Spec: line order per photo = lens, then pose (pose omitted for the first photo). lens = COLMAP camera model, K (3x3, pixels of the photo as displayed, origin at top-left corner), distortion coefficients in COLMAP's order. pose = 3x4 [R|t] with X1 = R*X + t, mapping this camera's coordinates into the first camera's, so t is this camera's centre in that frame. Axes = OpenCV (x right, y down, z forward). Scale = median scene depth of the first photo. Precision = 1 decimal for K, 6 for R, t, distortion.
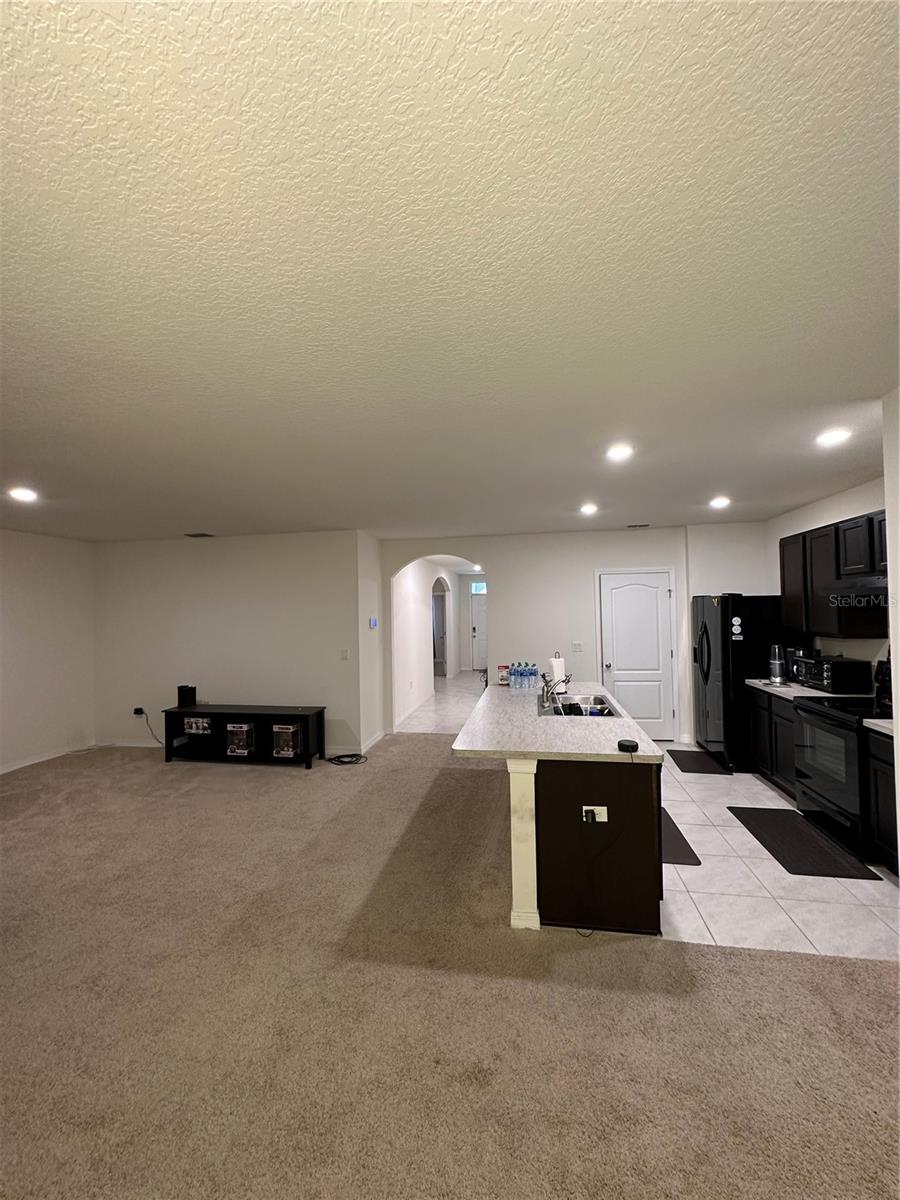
lens RADIAL K [[480.2, 0, 450.0], [0, 480.2, 600.0], [0, 0, 1]] dist [-0.001402, 0.000284]
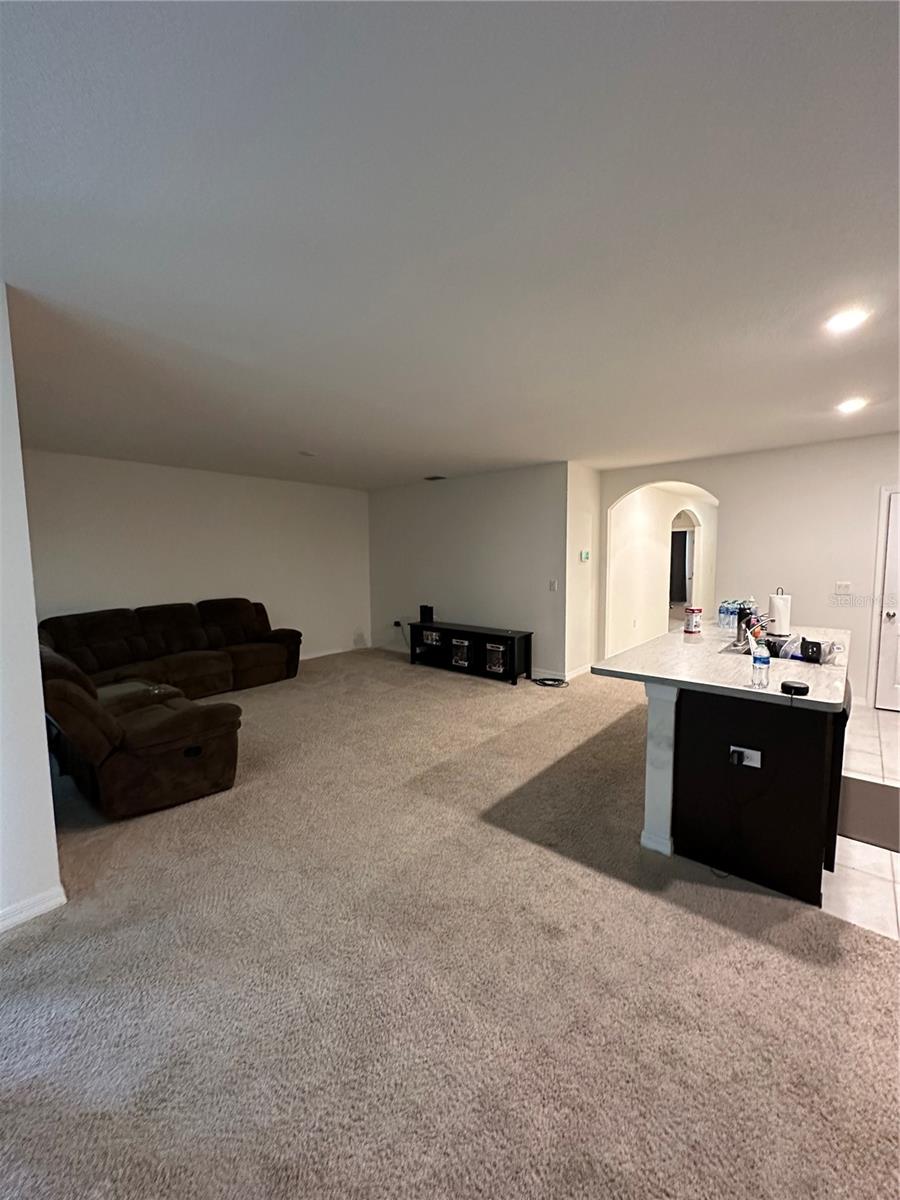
lens RADIAL K [[480.2, 0, 450.0], [0, 480.2, 600.0], [0, 0, 1]] dist [-0.001402, 0.000284]
pose [[0.860964, 0.056969, -0.505466, 0.139585], [0.004265, 0.992865, 0.119167, 0.024134], [0.508649, -0.104755, 0.854578, -0.008842]]
